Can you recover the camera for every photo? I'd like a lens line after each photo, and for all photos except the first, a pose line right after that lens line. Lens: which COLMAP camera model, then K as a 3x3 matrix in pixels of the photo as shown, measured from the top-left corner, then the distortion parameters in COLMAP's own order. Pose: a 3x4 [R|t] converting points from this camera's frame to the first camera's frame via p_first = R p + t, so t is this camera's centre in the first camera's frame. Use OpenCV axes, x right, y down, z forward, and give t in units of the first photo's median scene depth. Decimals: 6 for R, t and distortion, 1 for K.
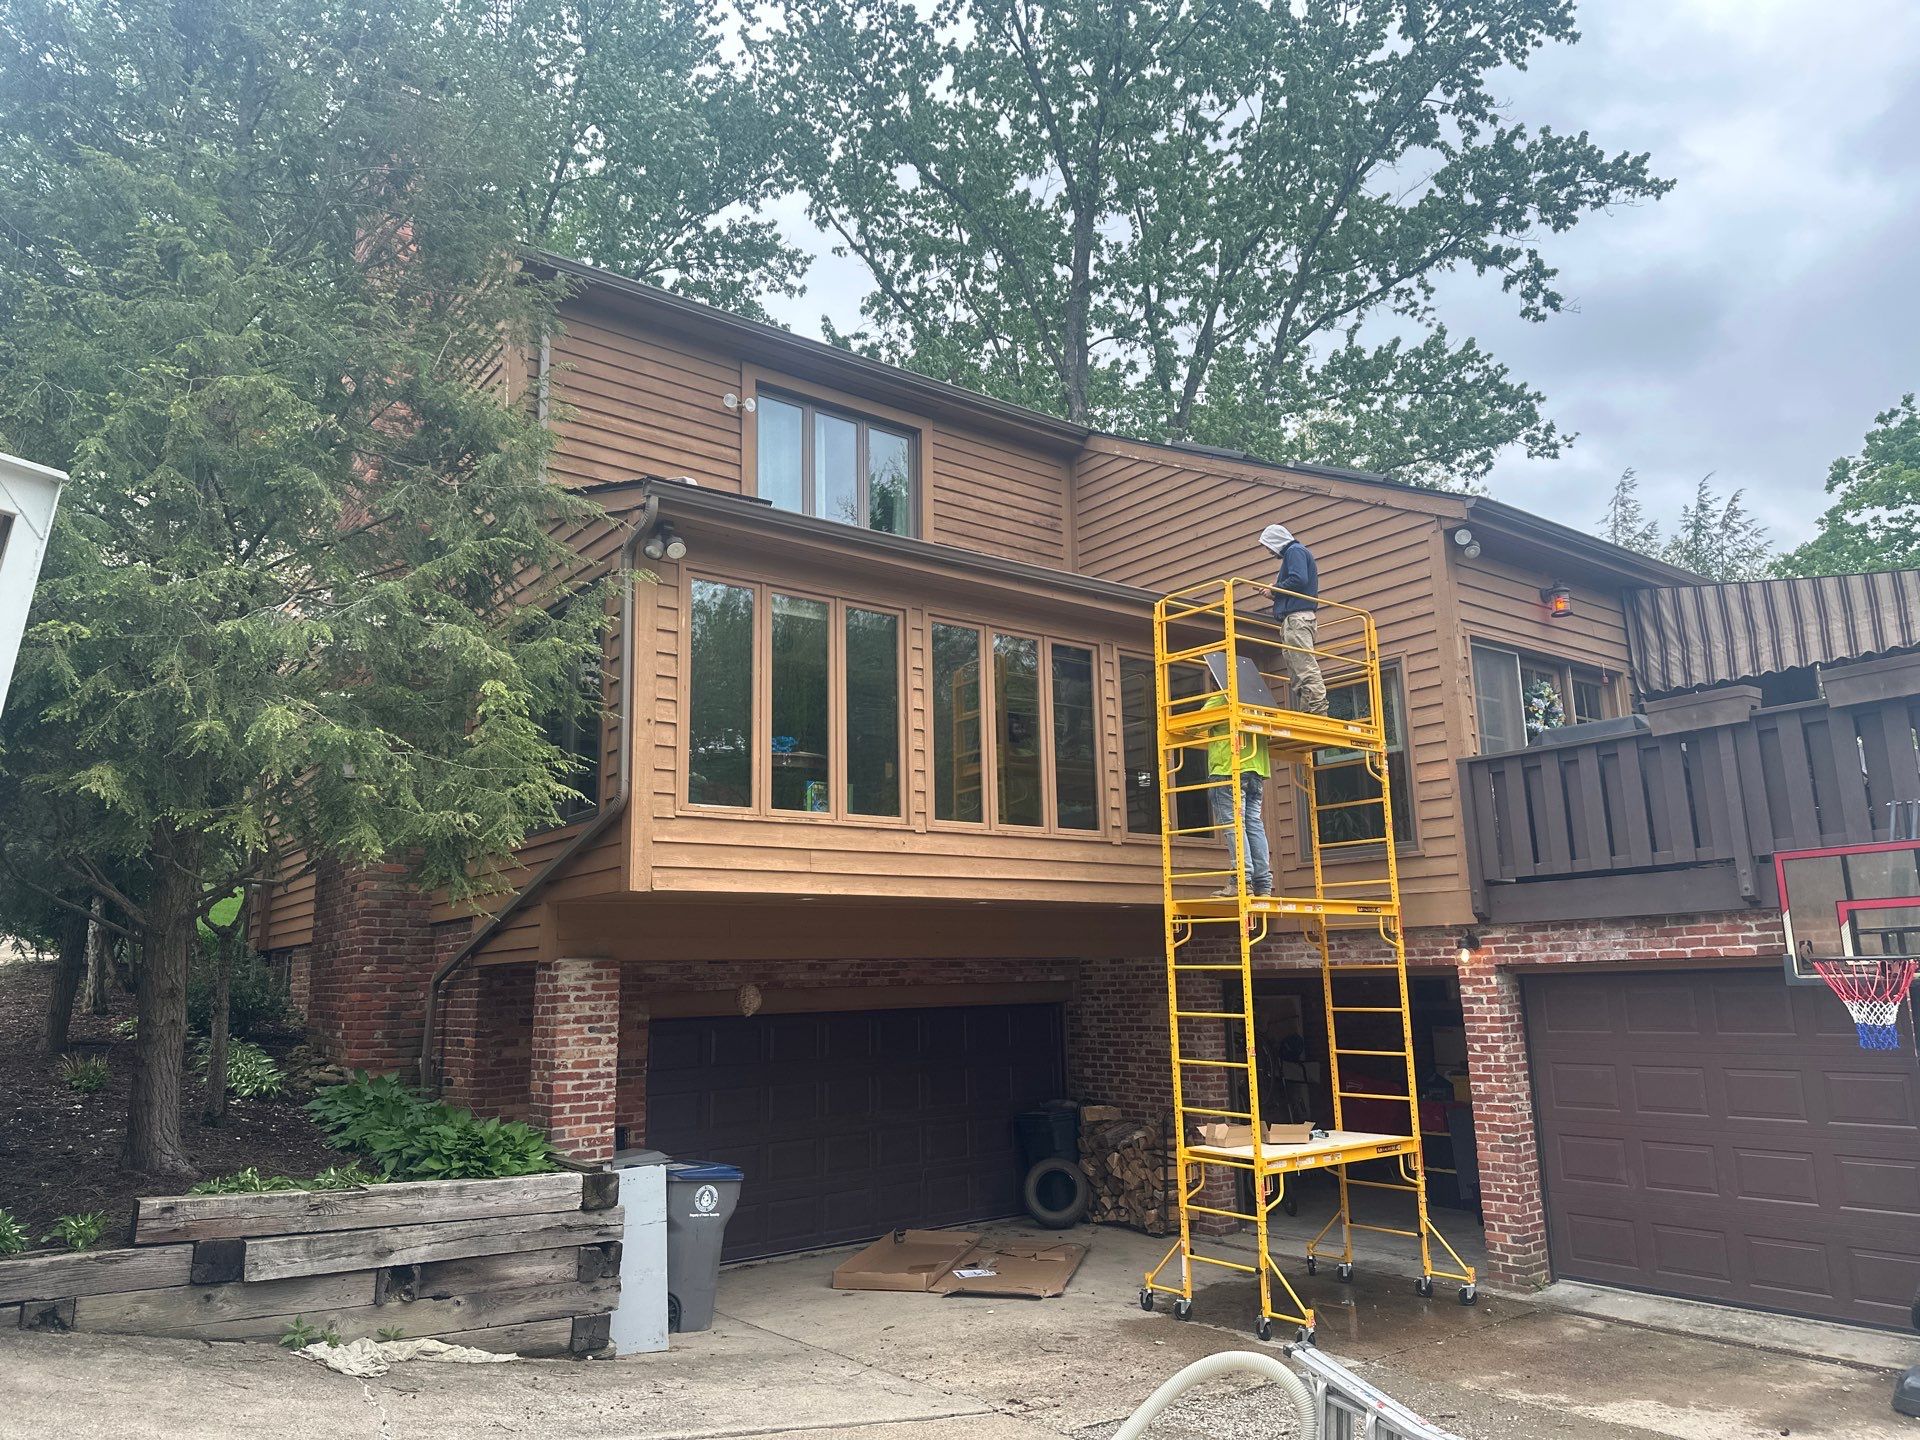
lens RADIAL K [[1319.8, 0, 968.8], [0, 1319.8, 724.3], [0, 0, 1]] dist [0.059485, -0.070073]
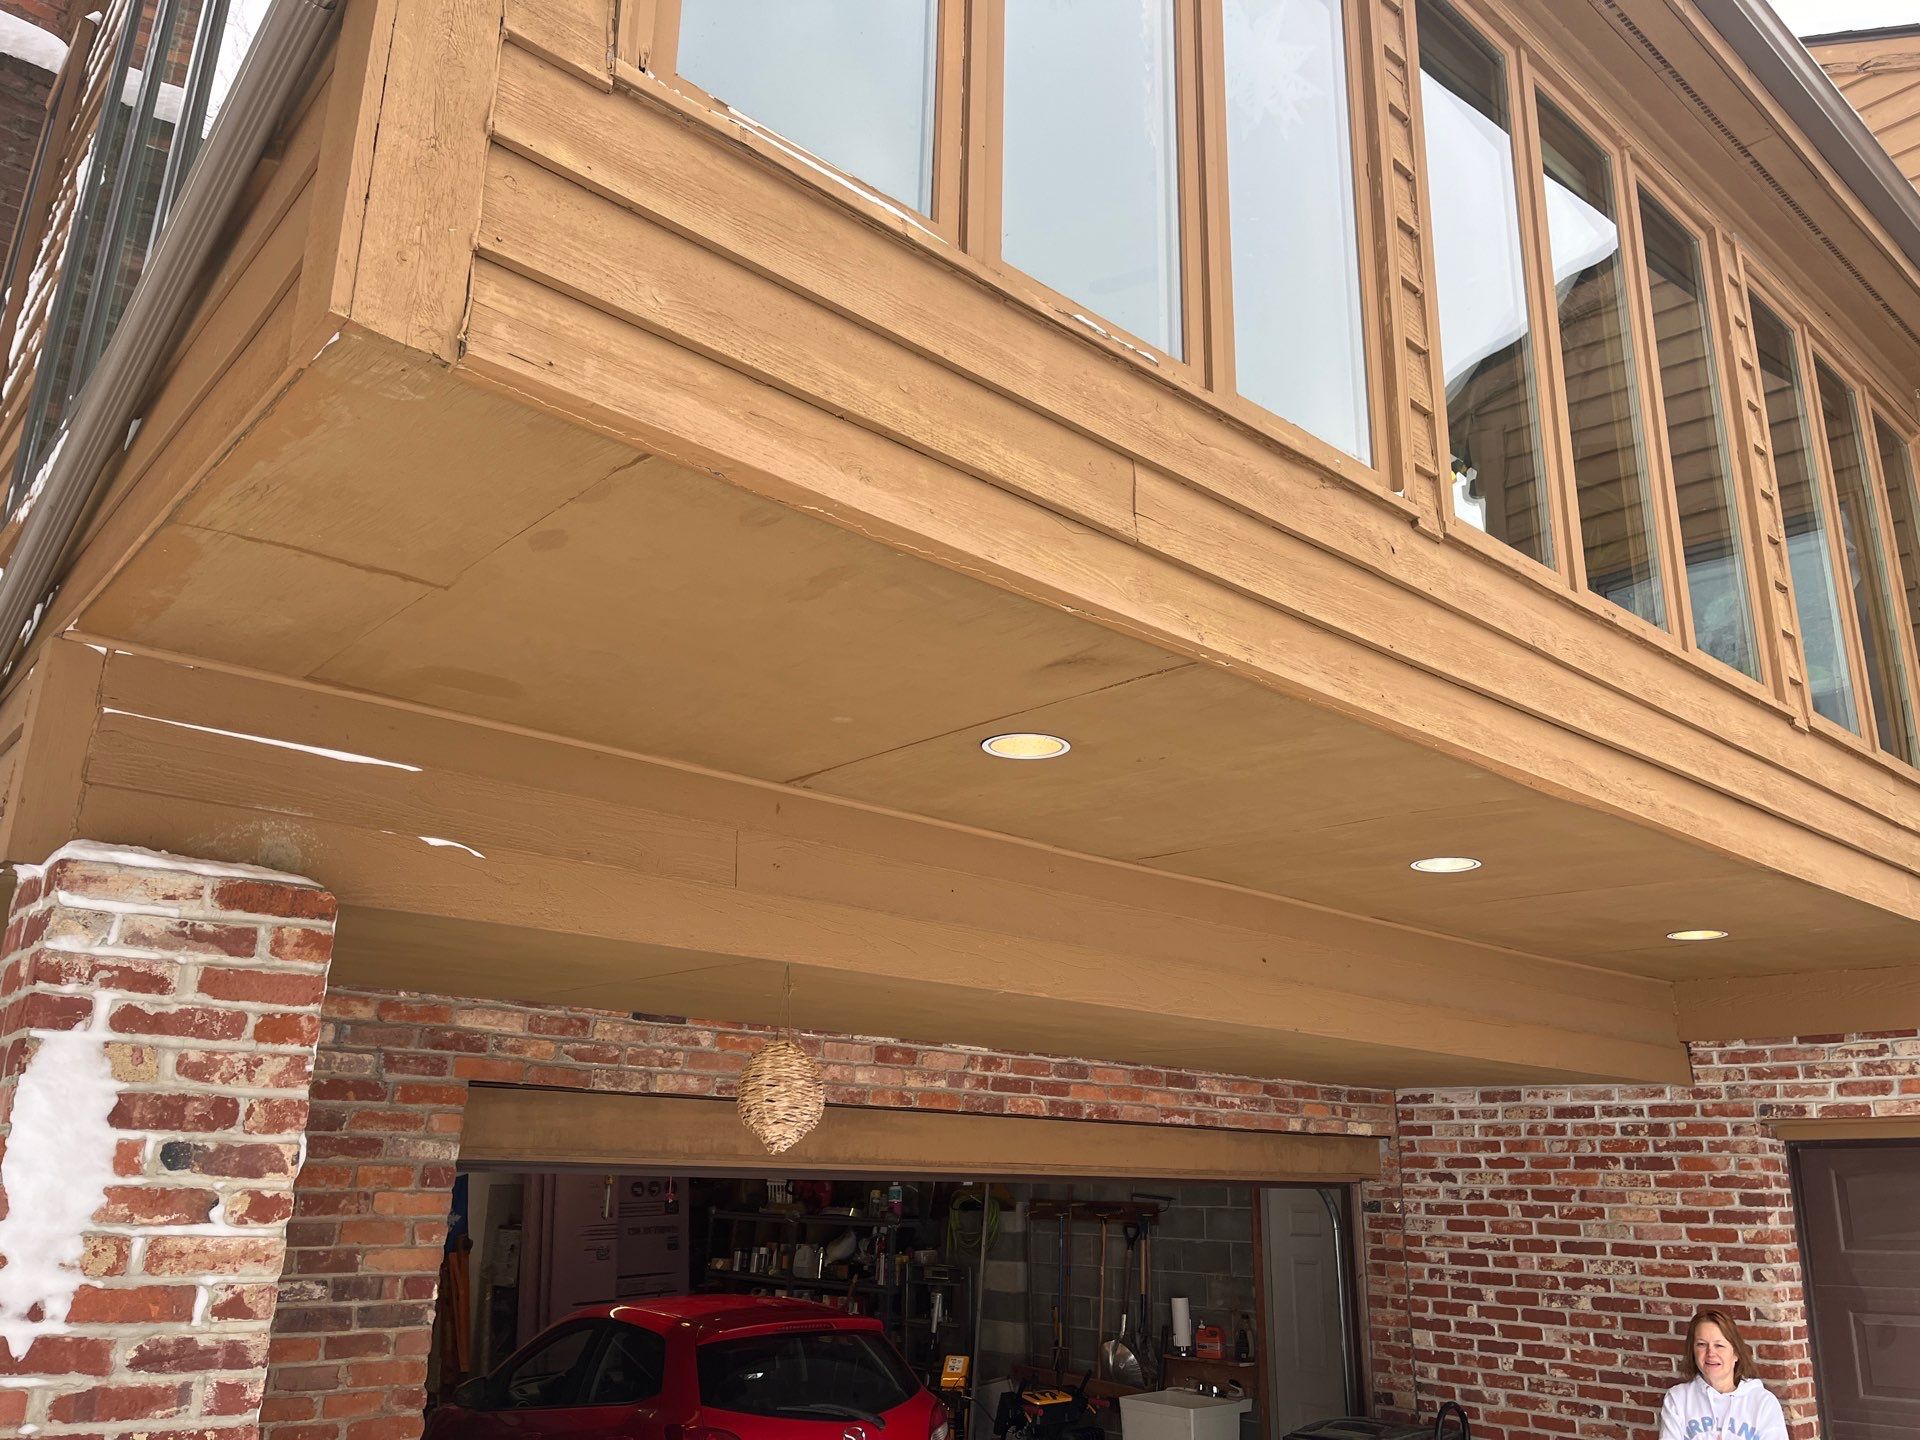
lens RADIAL K [[1448.7, 0, 978.5], [0, 1448.7, 724.5], [0, 0, 1]] dist [0.064261, -0.080318]
pose [[0.996704, 0.060351, 0.054211, -0.141045], [-0.053936, 0.992144, -0.112876, 0.154563], [-0.060597, 0.109580, 0.992129, 0.637588]]
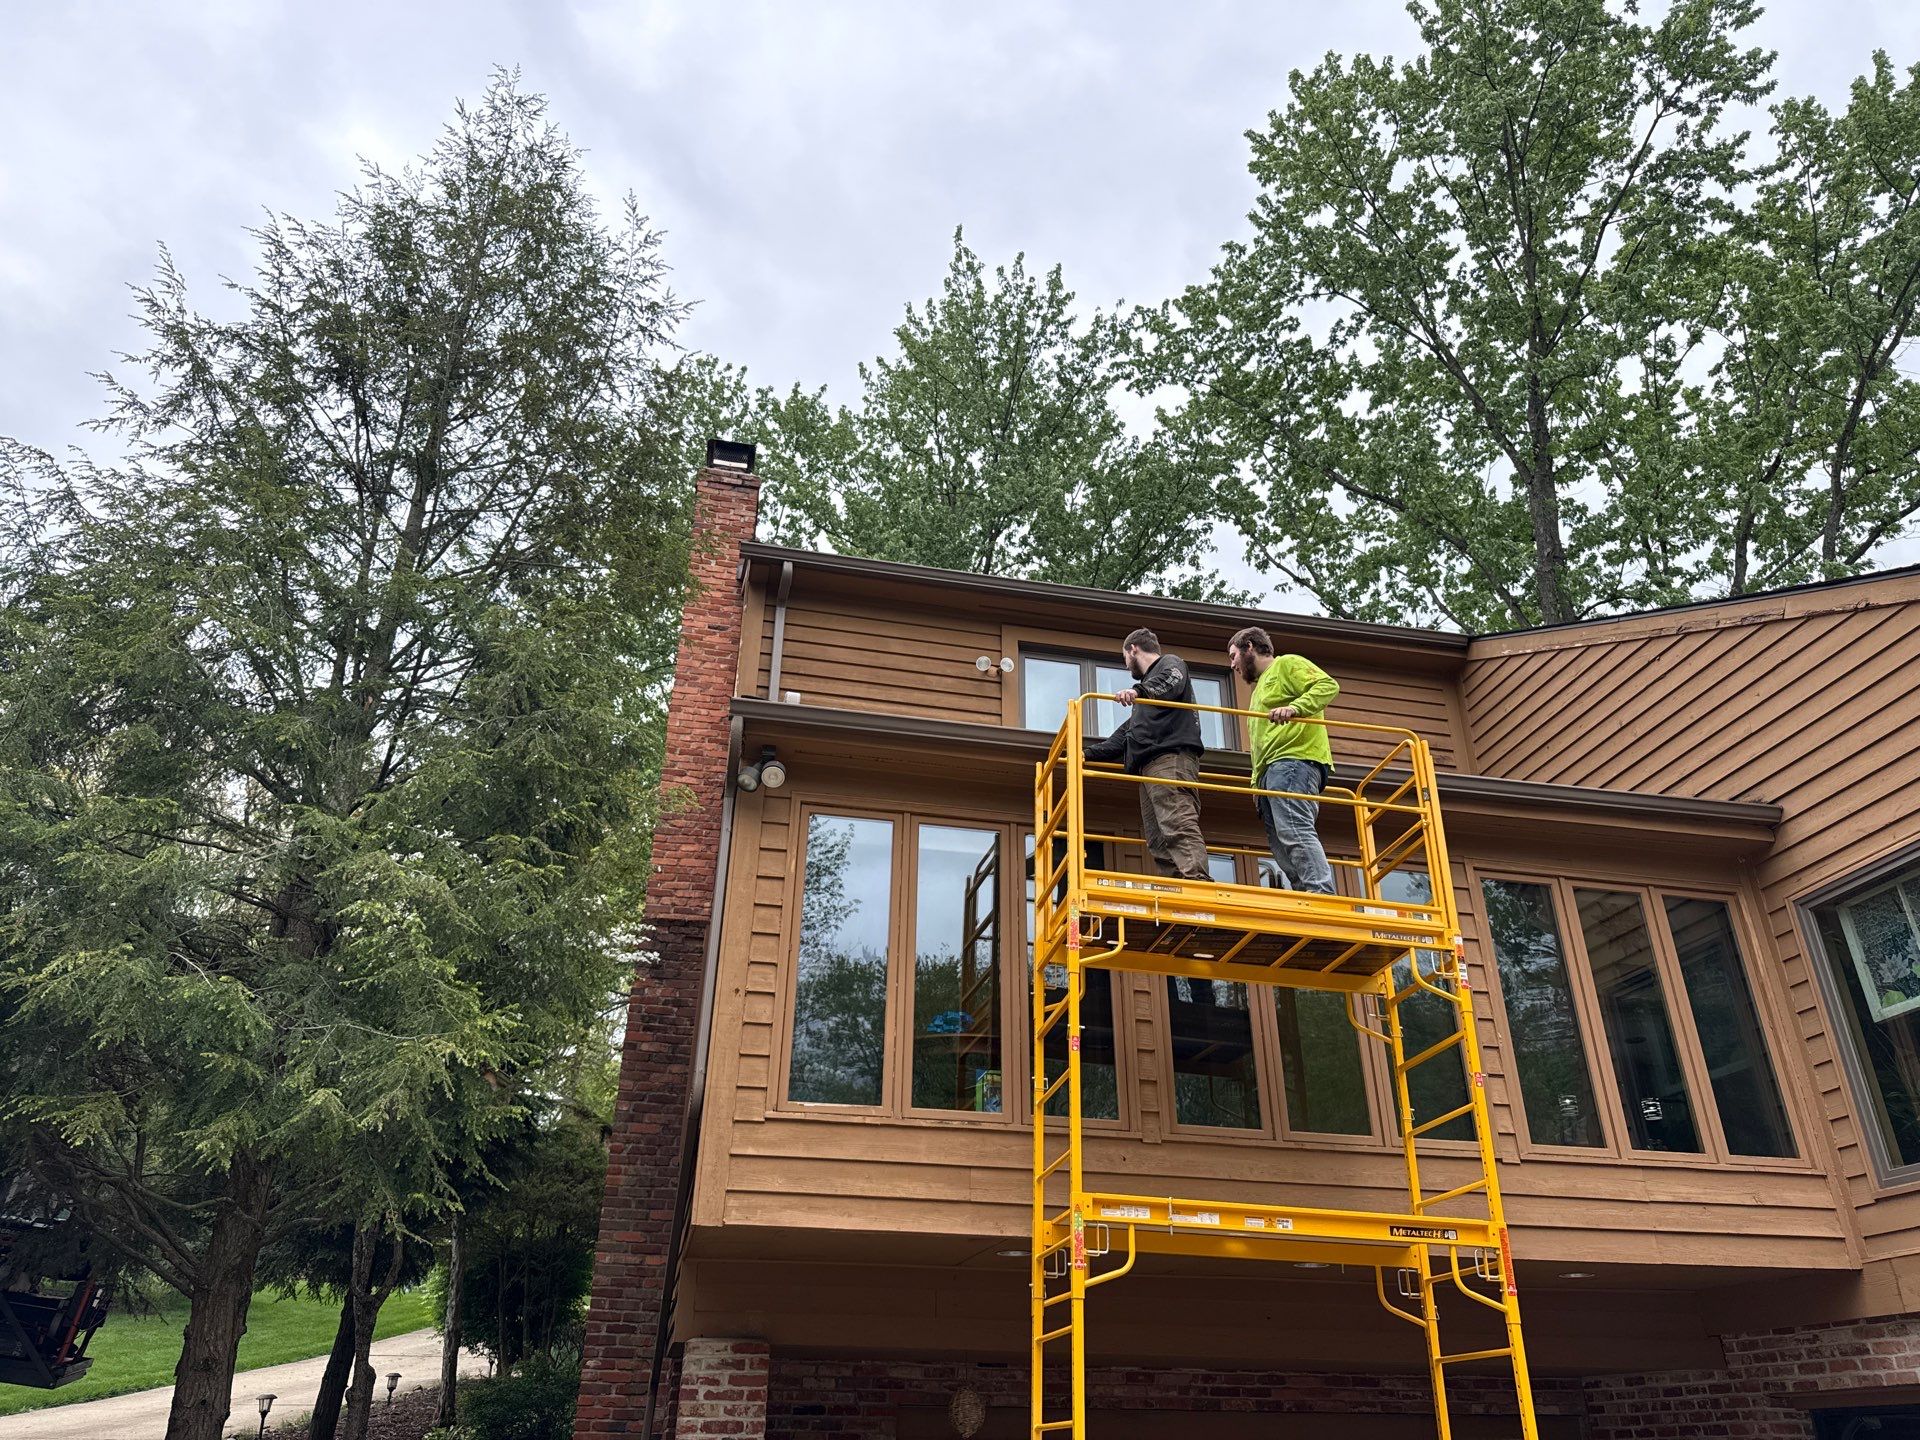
lens RADIAL K [[1331.5, 0, 967.5], [0, 1331.5, 709.2], [0, 0, 1]] dist [0.031885, -0.043656]
pose [[0.902304, -0.184411, -0.389666, 0.175706], [0.054348, 0.945336, -0.321536, 0.081046], [0.427660, 0.268946, 0.863004, 0.273815]]
